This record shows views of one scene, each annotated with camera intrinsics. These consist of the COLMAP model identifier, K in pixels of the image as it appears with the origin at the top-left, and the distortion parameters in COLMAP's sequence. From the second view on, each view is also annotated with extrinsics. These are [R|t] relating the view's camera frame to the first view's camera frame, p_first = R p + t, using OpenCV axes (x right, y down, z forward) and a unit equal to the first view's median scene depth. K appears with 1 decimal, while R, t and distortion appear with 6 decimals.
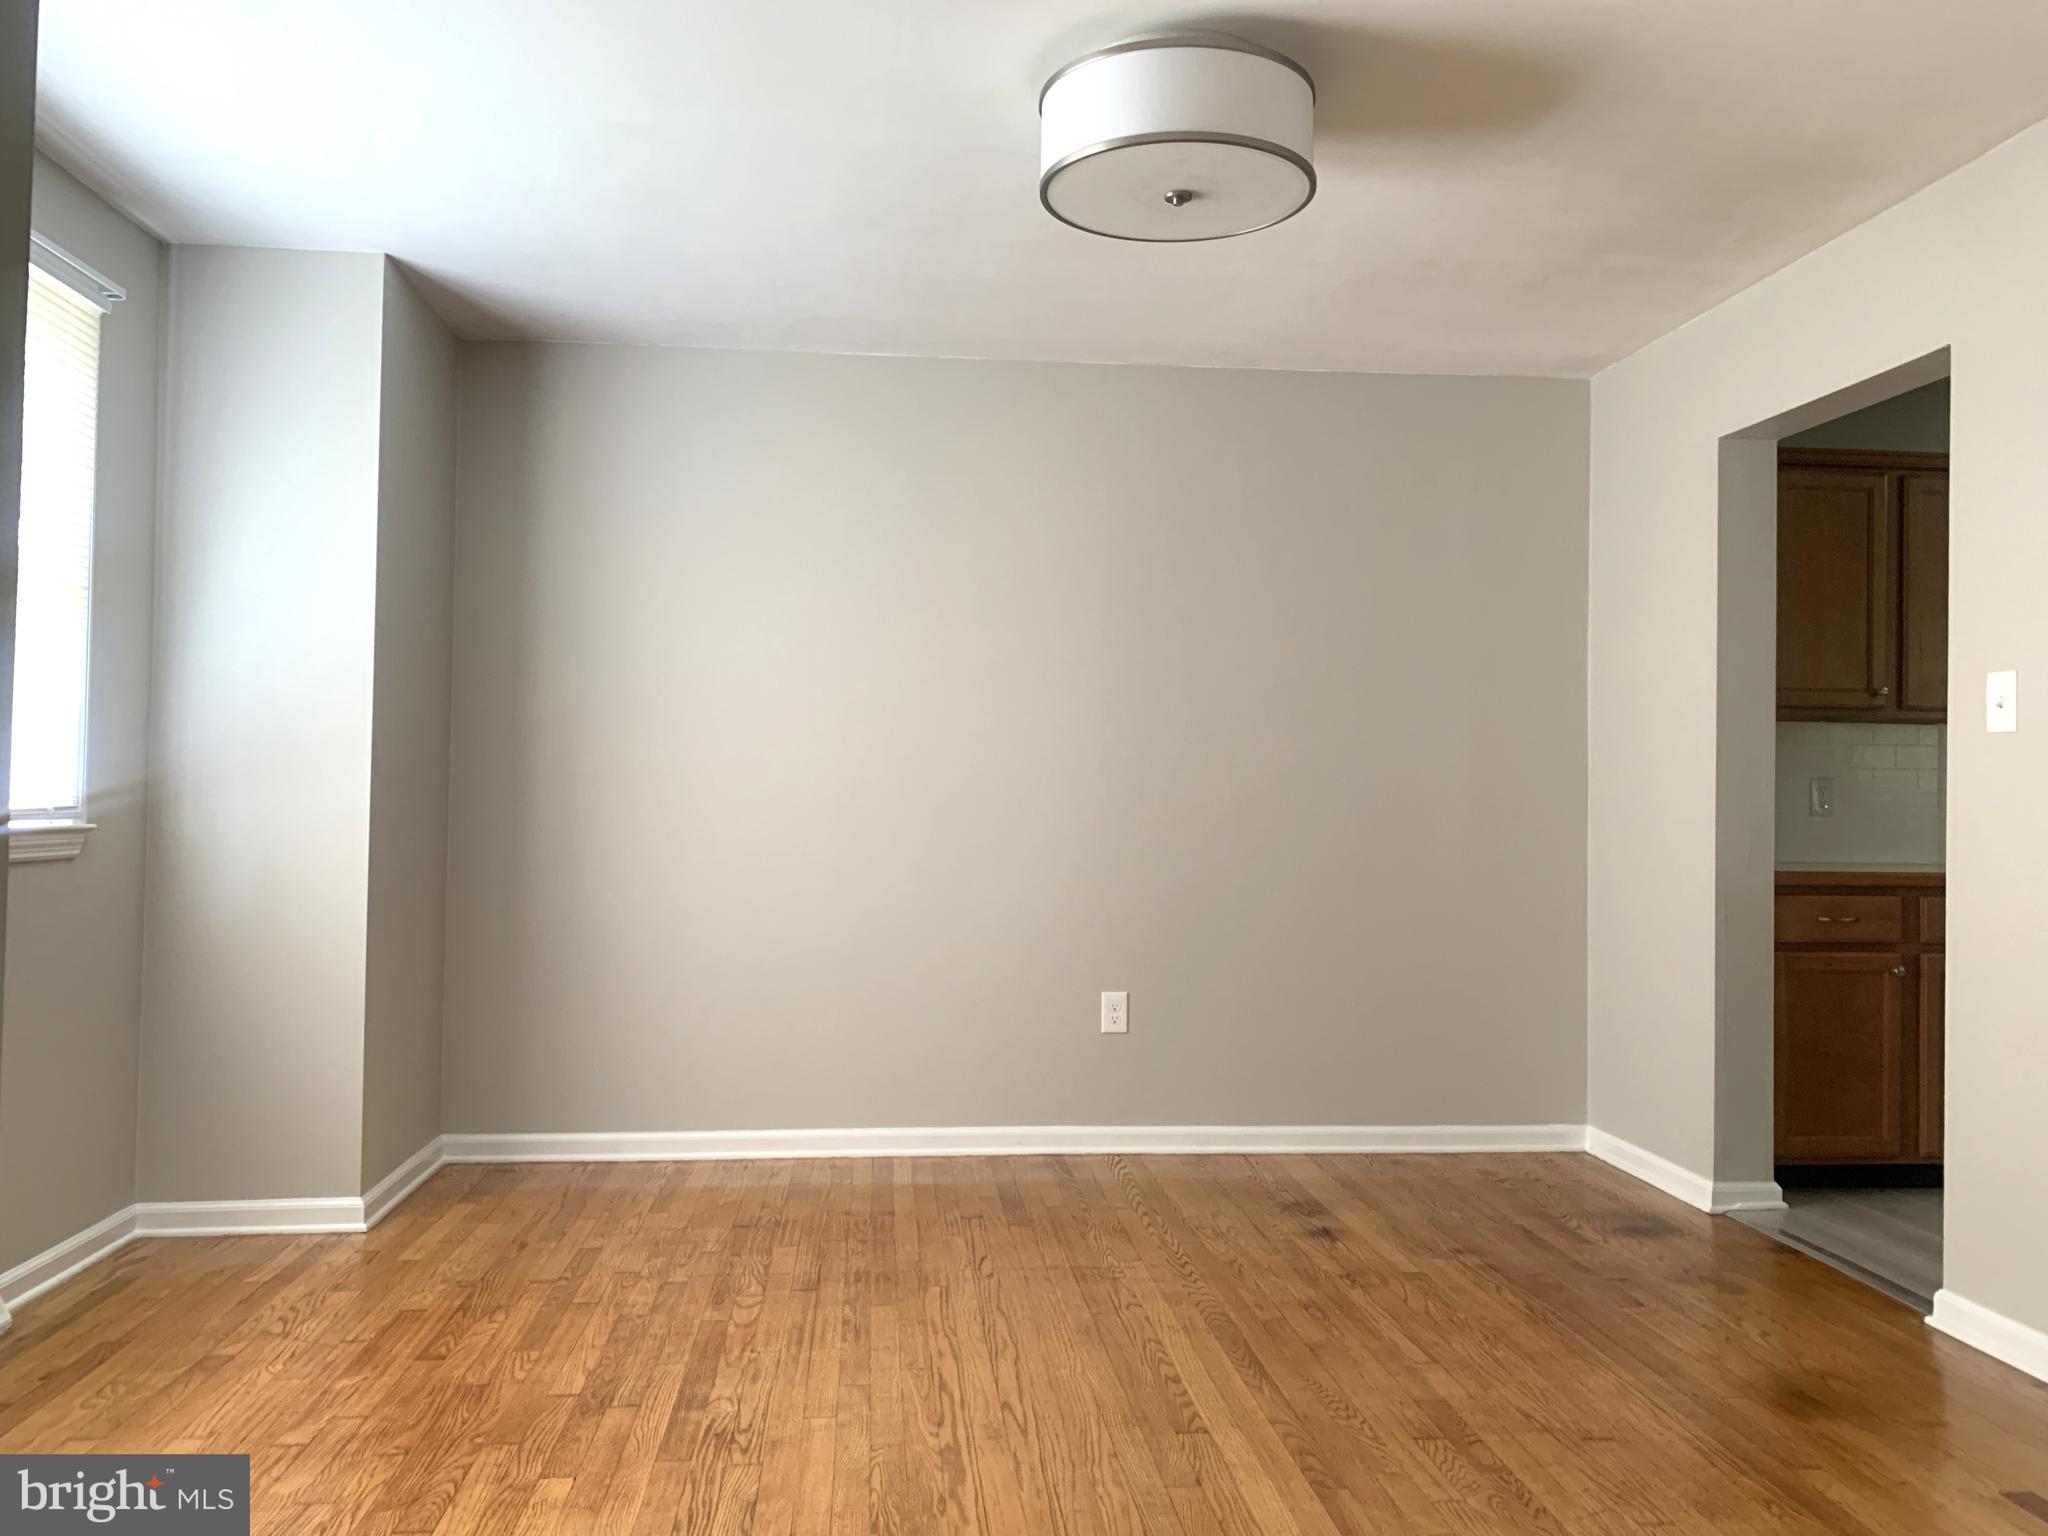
lens RADIAL K [[1608.3, 0, 1024.0], [0, 1608.3, 768.0], [0, 0, 1]] dist [0.002033, -0.001056]
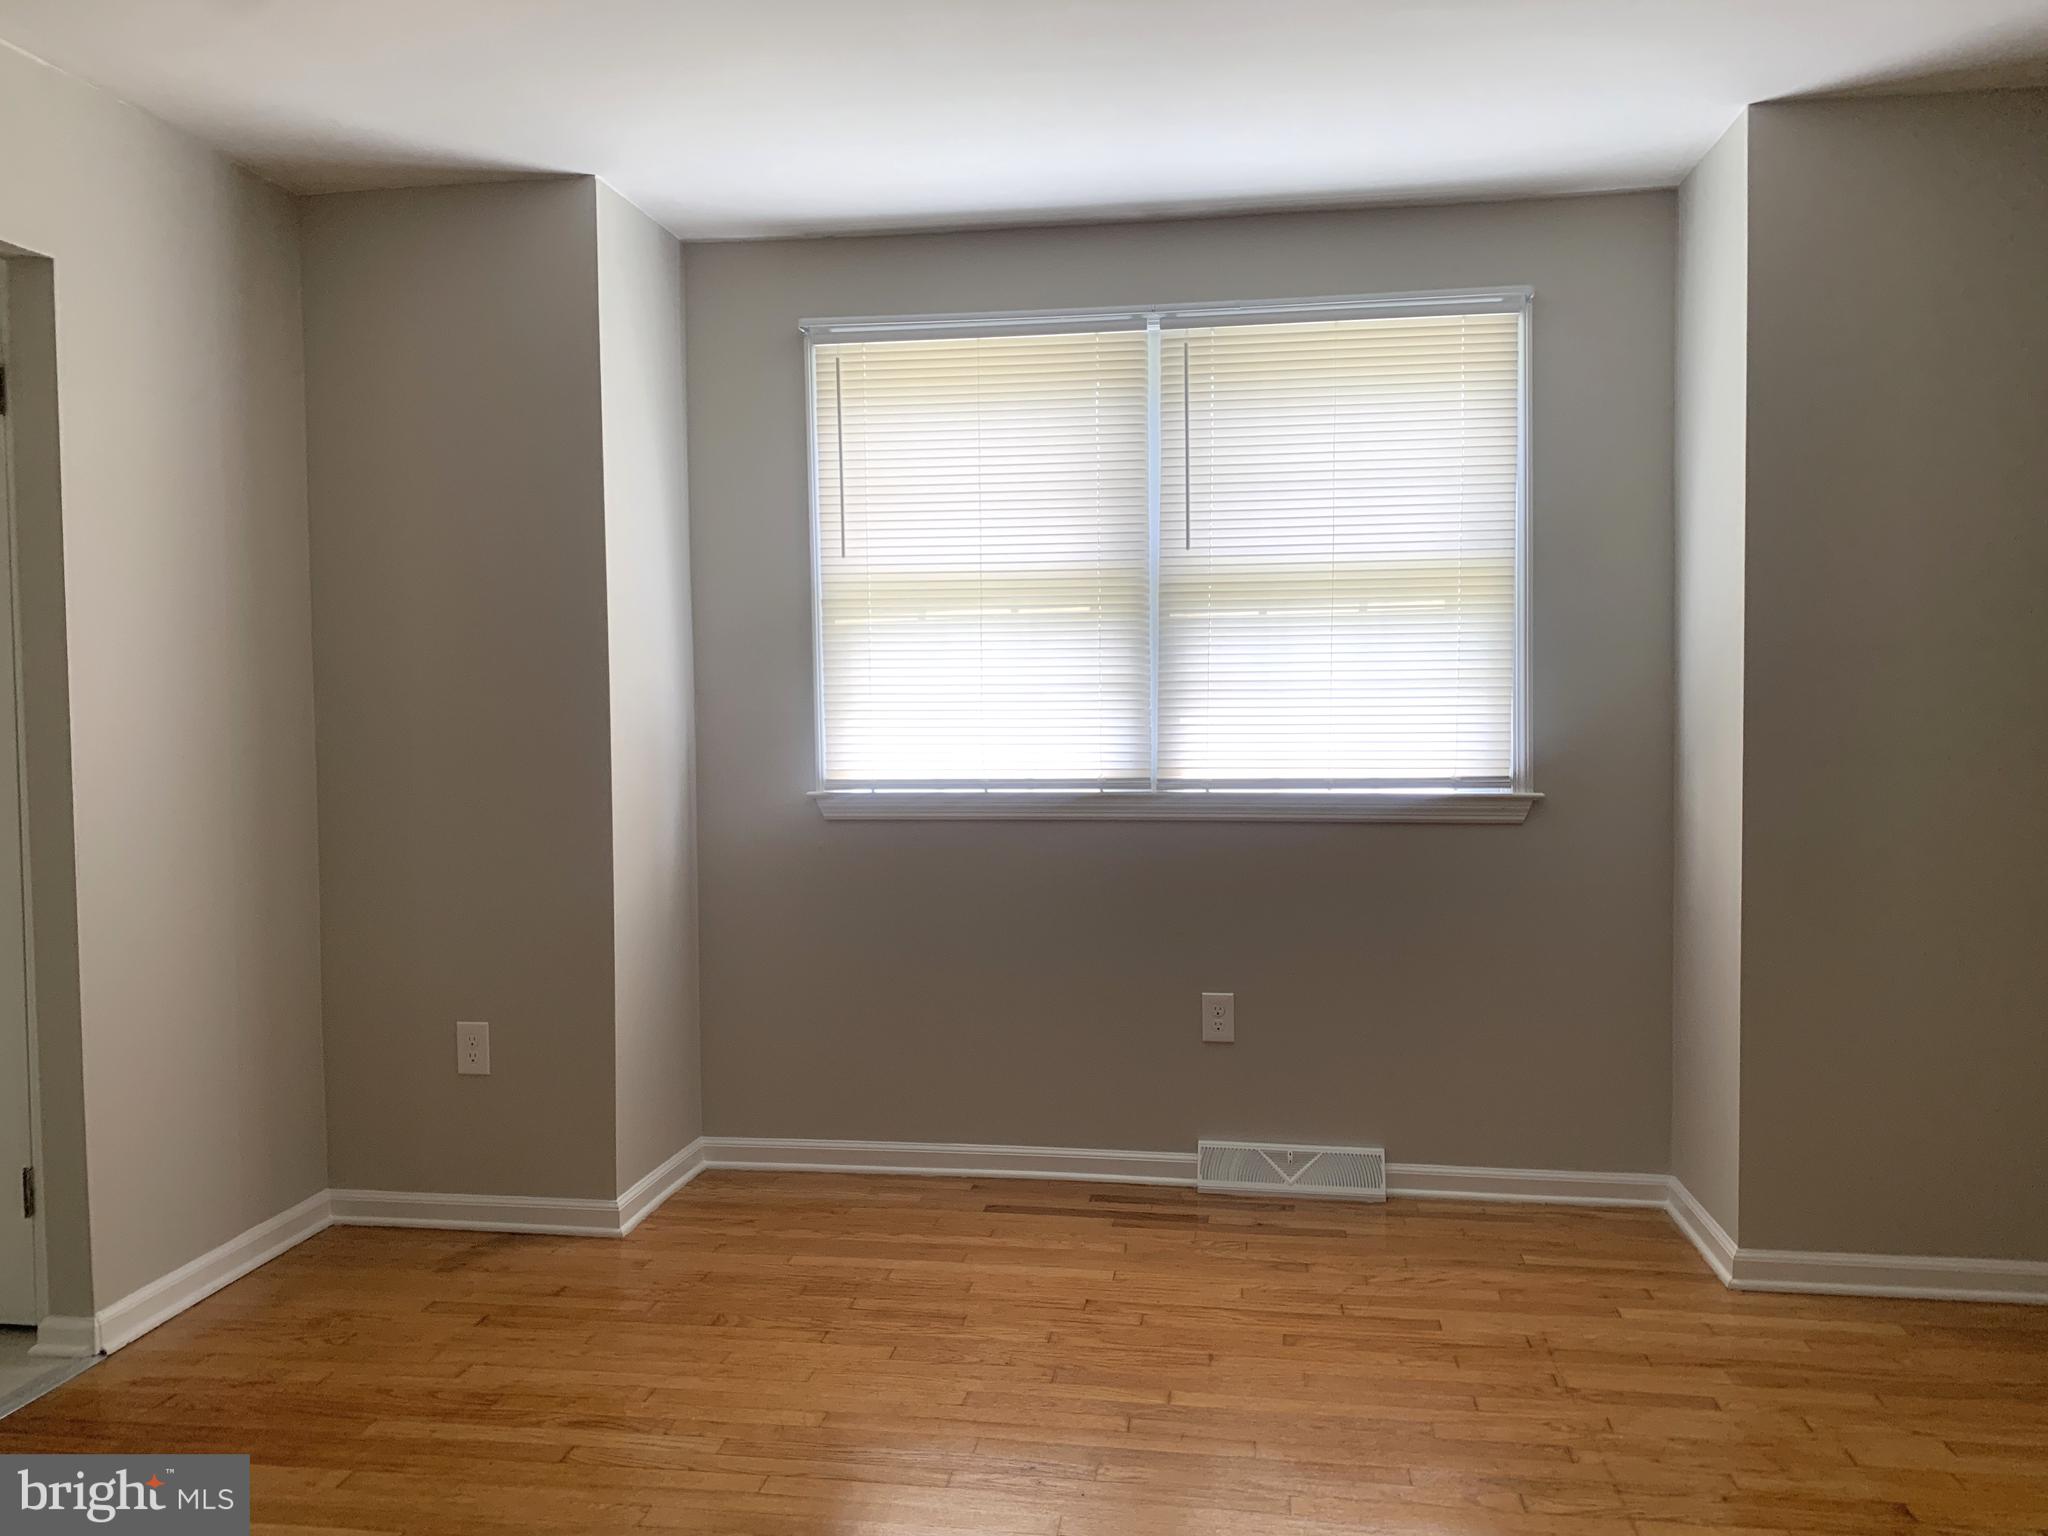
lens RADIAL K [[1608.3, 0, 1024.0], [0, 1608.3, 768.0], [0, 0, 1]] dist [0.002033, -0.001056]
pose [[-0.252466, 0.036364, -0.966922, 0.552175], [0.020380, 0.999272, 0.032259, -0.023753], [0.967391, -0.011562, -0.253024, 0.955062]]
